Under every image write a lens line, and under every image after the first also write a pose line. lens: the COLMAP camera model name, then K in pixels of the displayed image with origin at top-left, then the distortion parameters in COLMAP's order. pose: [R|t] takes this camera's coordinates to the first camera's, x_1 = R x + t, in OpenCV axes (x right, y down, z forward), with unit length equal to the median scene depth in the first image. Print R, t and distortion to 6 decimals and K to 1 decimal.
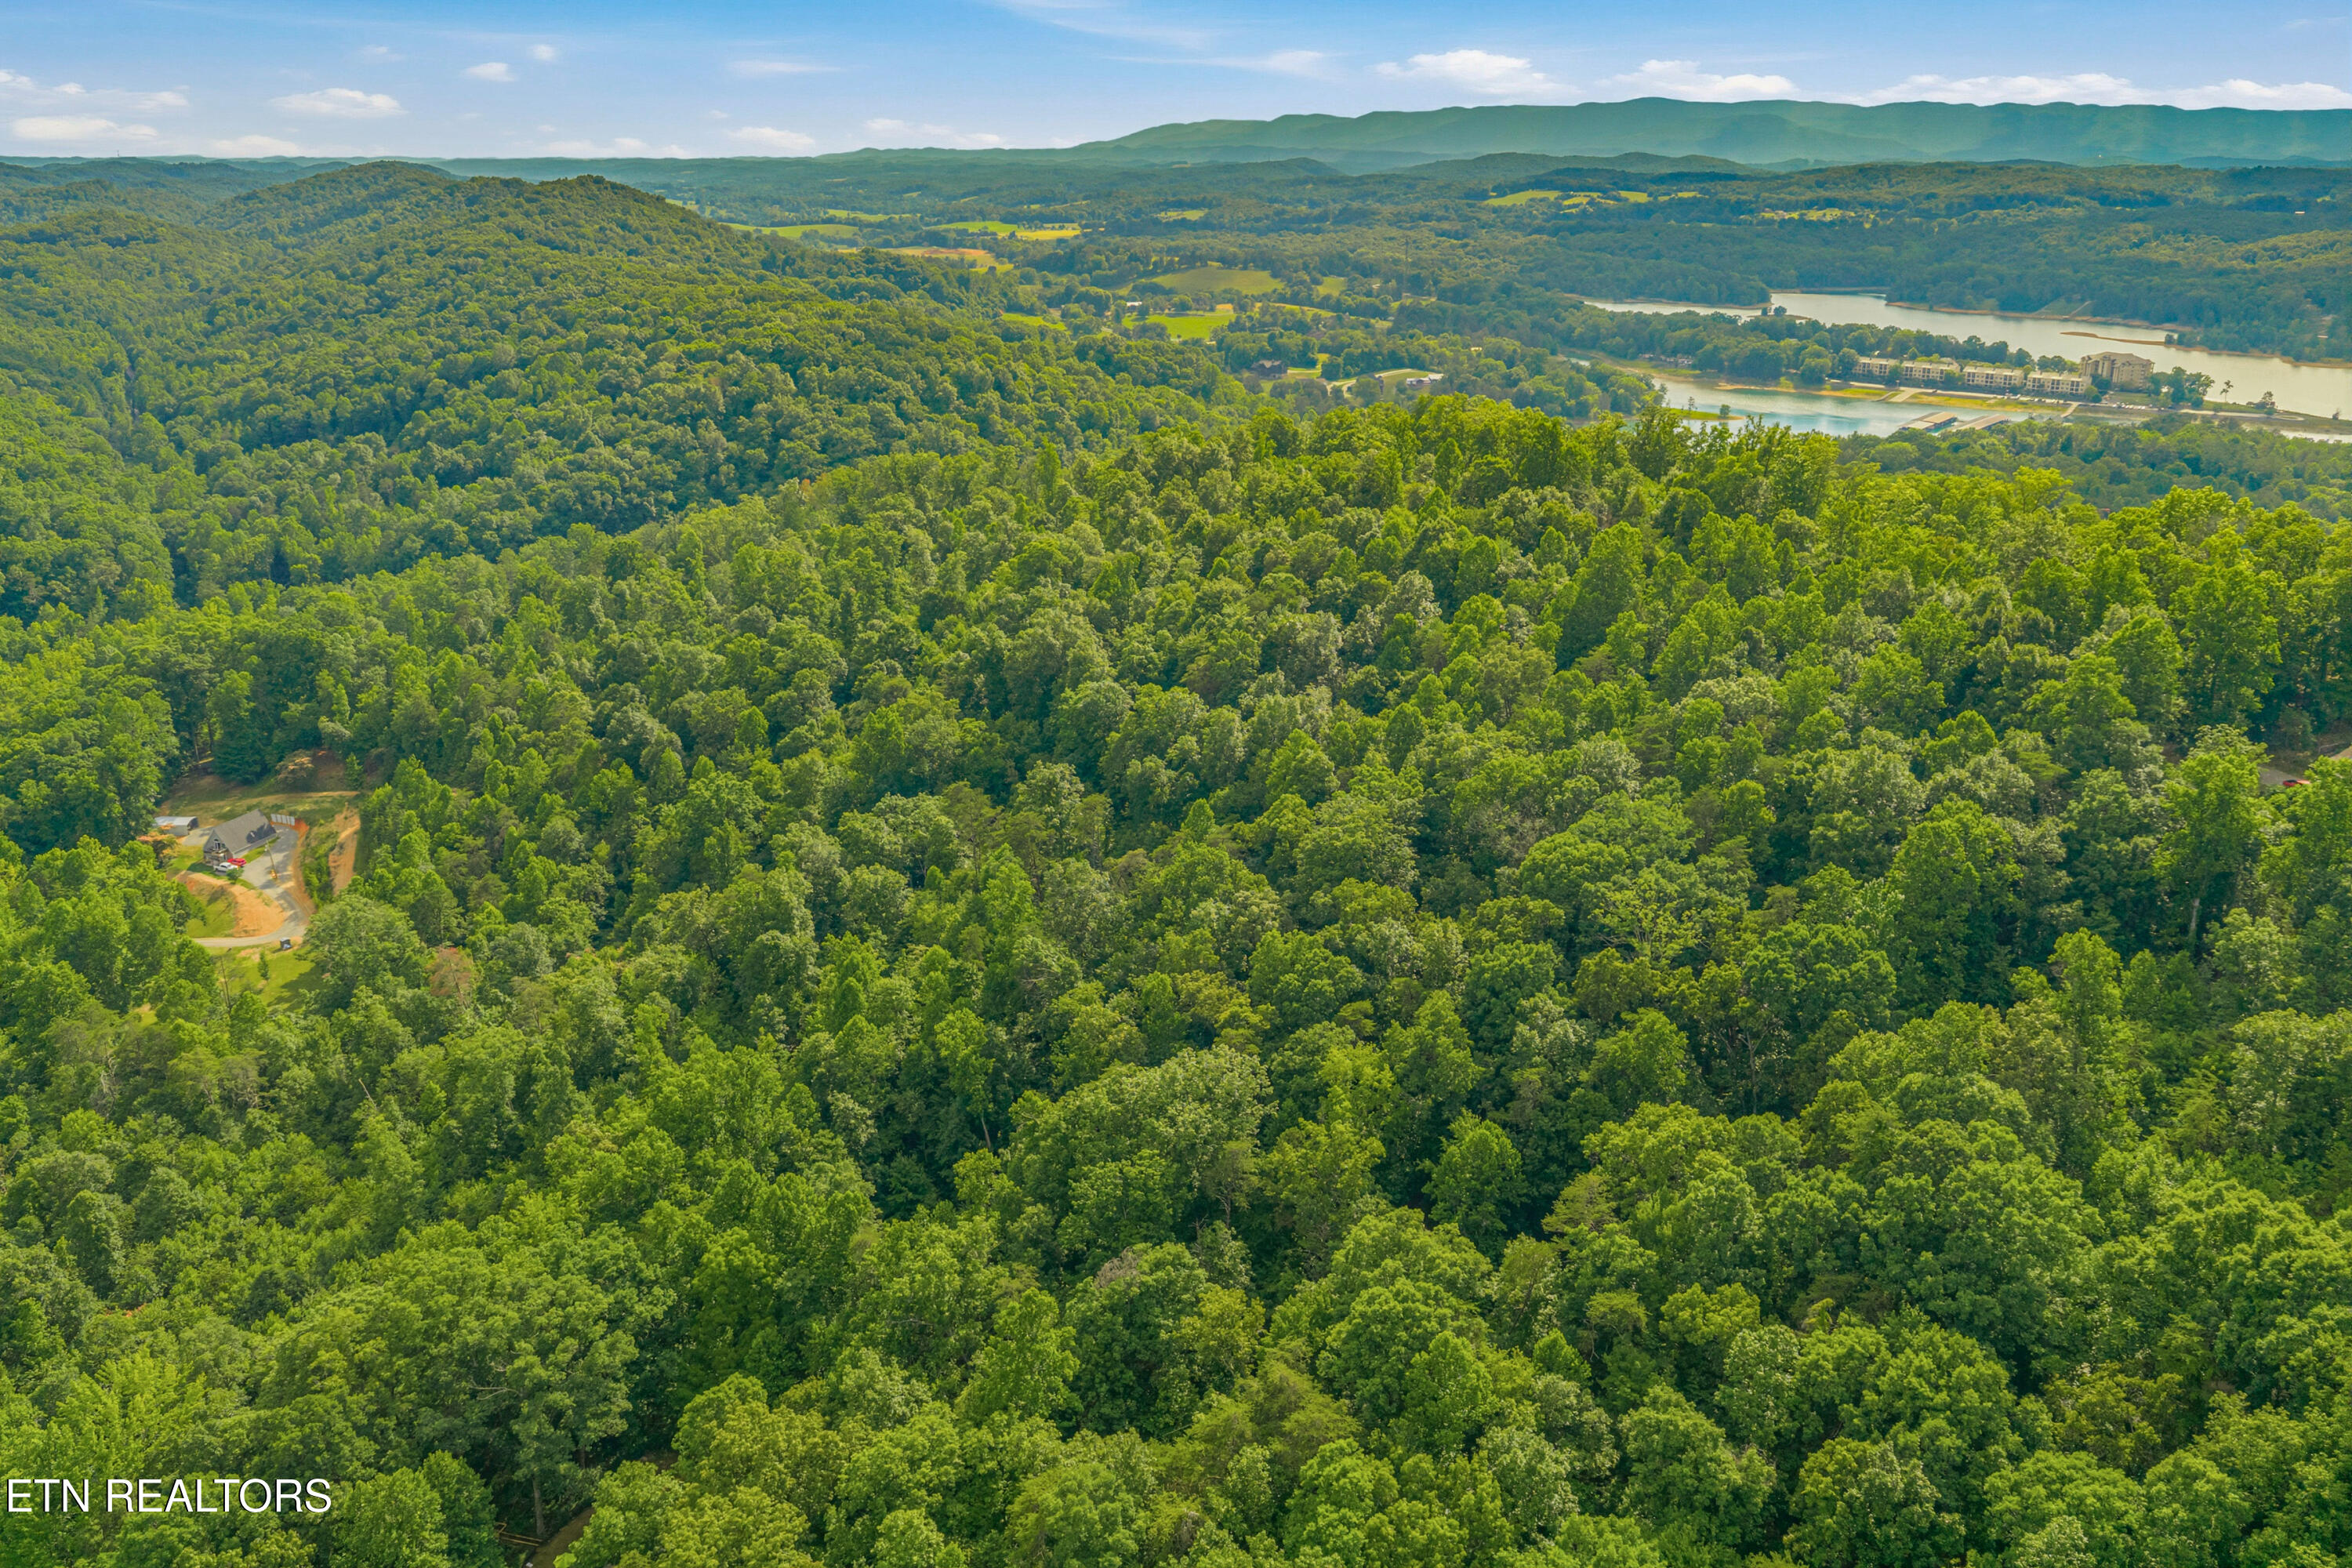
lens RADIAL K [[1954.1, 0, 1184.9], [0, 1954.1, 776.3], [0, 0, 1]] dist [0.015477, -0.019612]
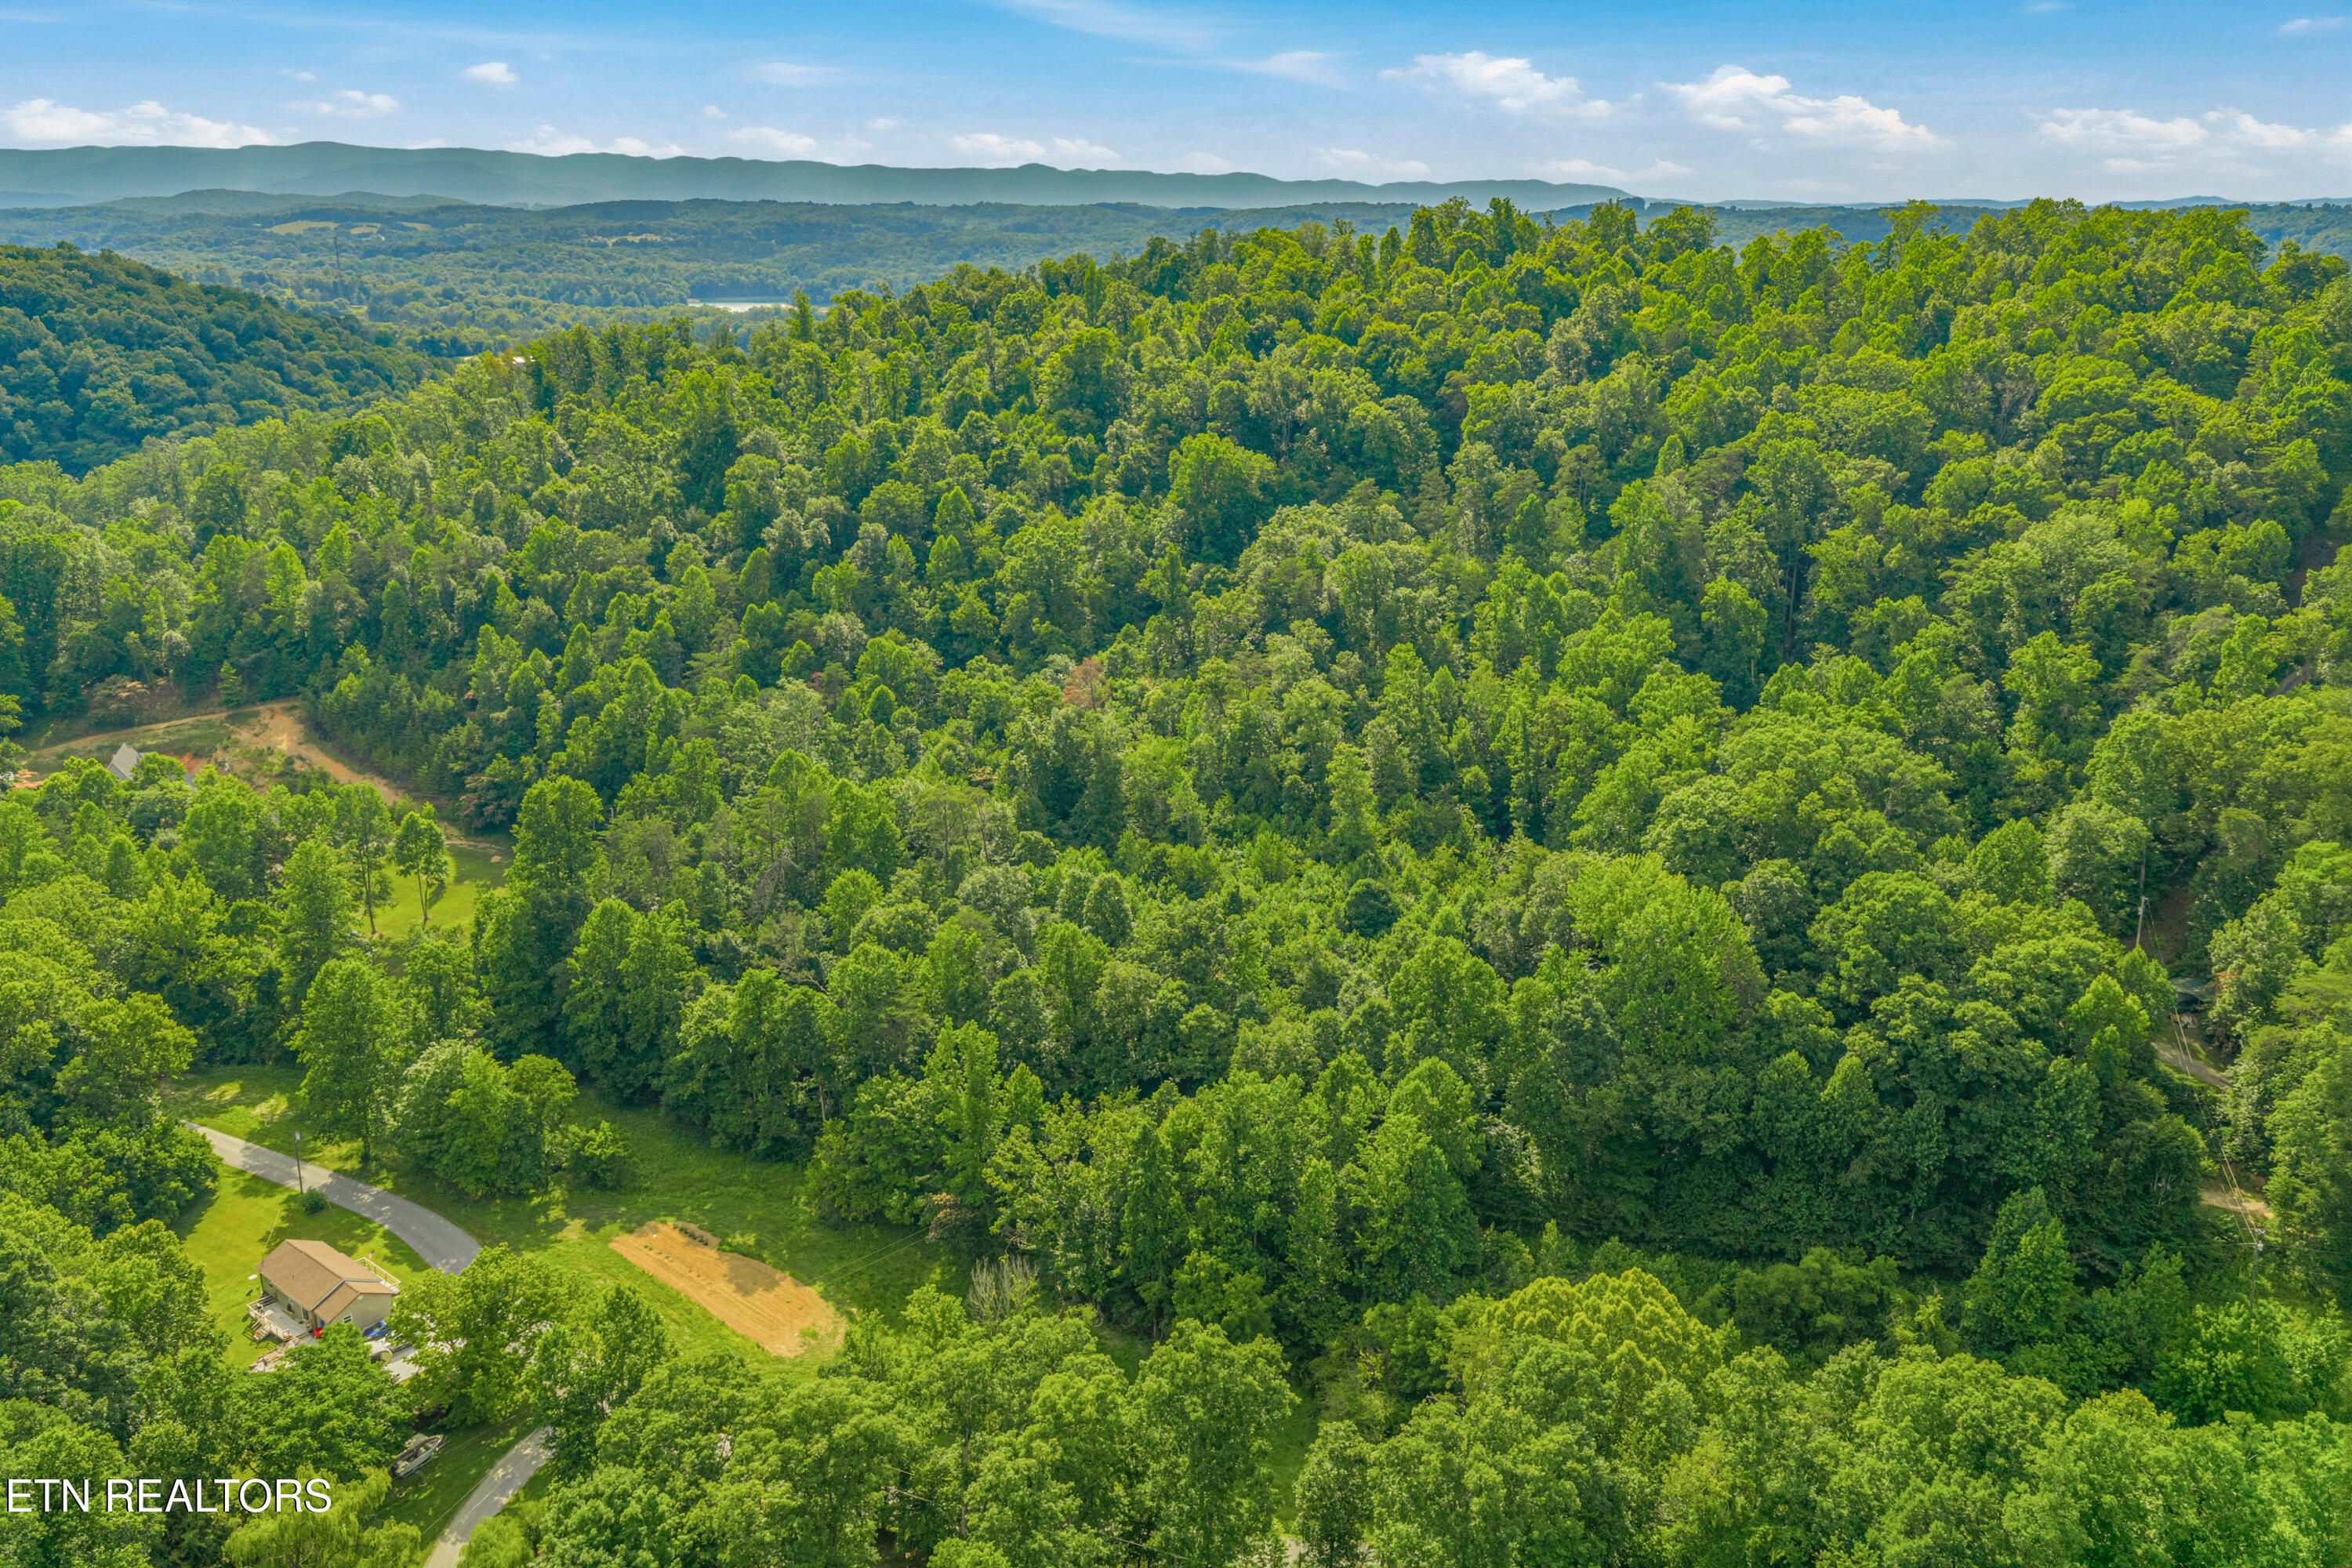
lens RADIAL K [[1954.1, 0, 1185.2], [0, 1954.1, 801.3], [0, 0, 1]] dist [0.015477, -0.019612]
pose [[0.806168, -0.163863, 0.568544, -0.311015], [0.172029, 0.984289, 0.039758, 0.043965], [-0.566126, 0.065754, 0.821692, 0.063802]]
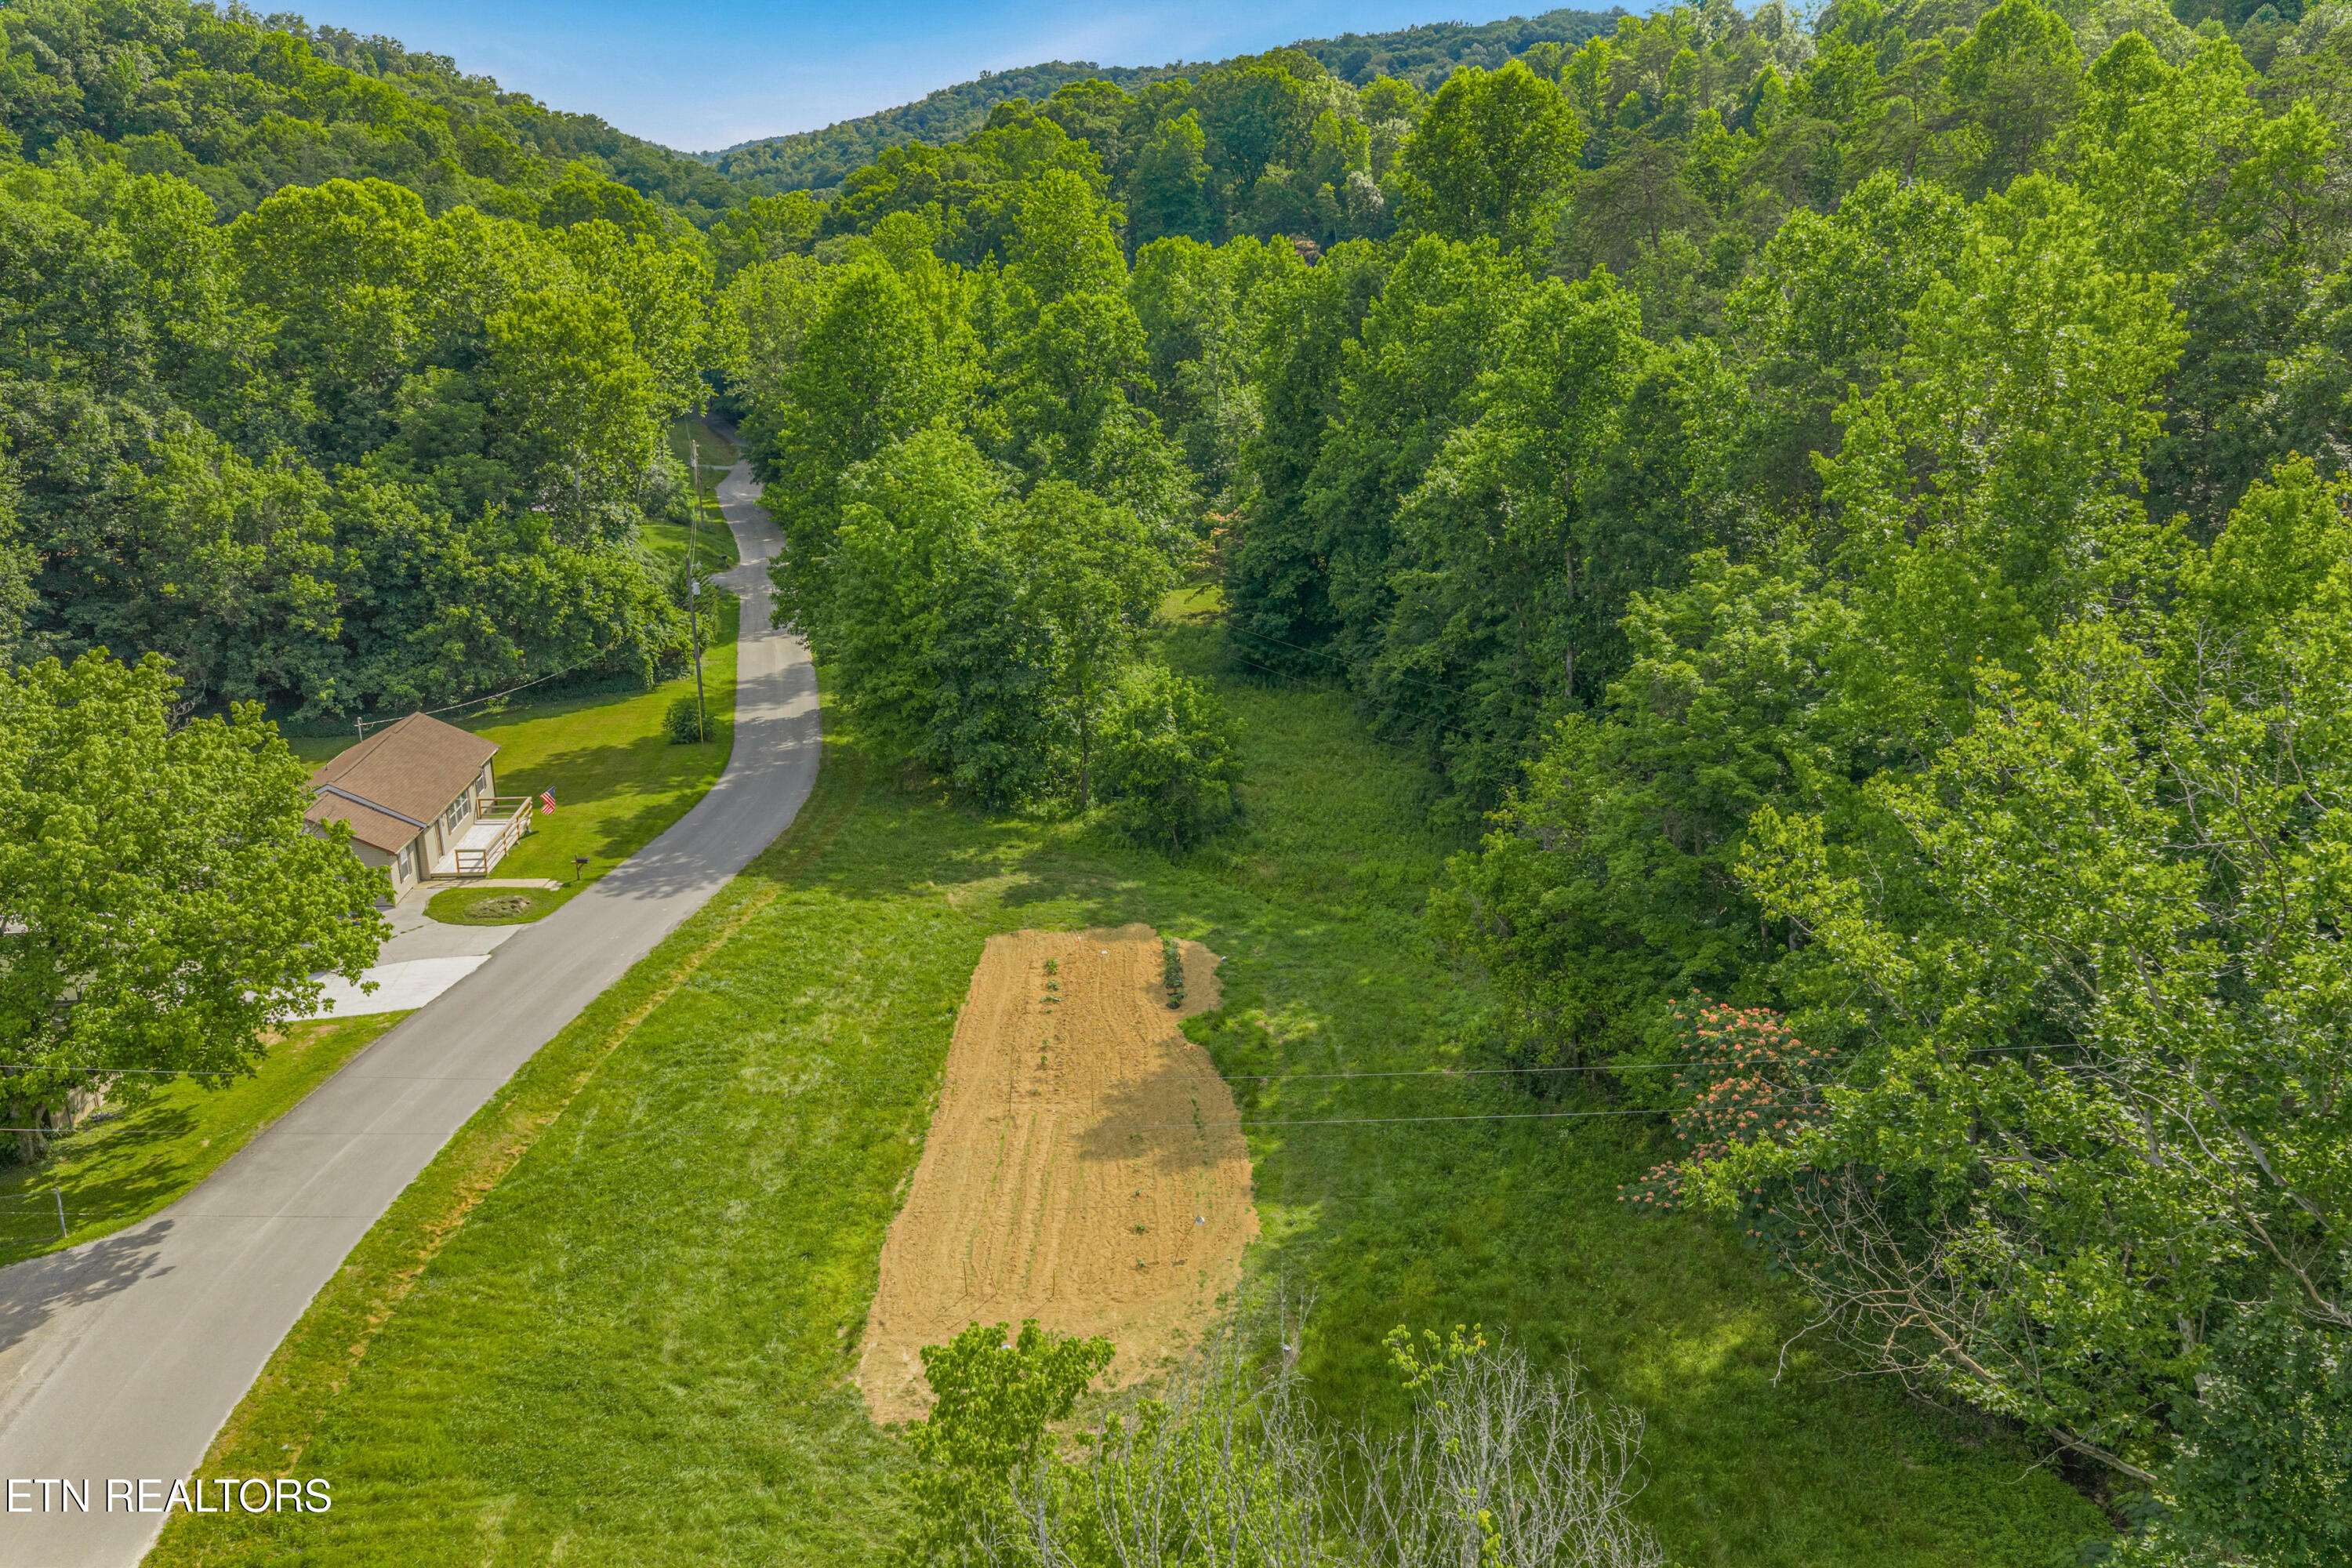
lens RADIAL K [[1952.6, 0, 1185.0], [0, 1952.6, 787.6], [0, 0, 1]] dist [0.018379, 0.001717]
pose [[0.987355, 0.033645, -0.154916, -0.214107], [-0.035626, 0.999315, -0.010027, 0.090870], [0.154473, 0.015419, 0.987877, 0.225947]]
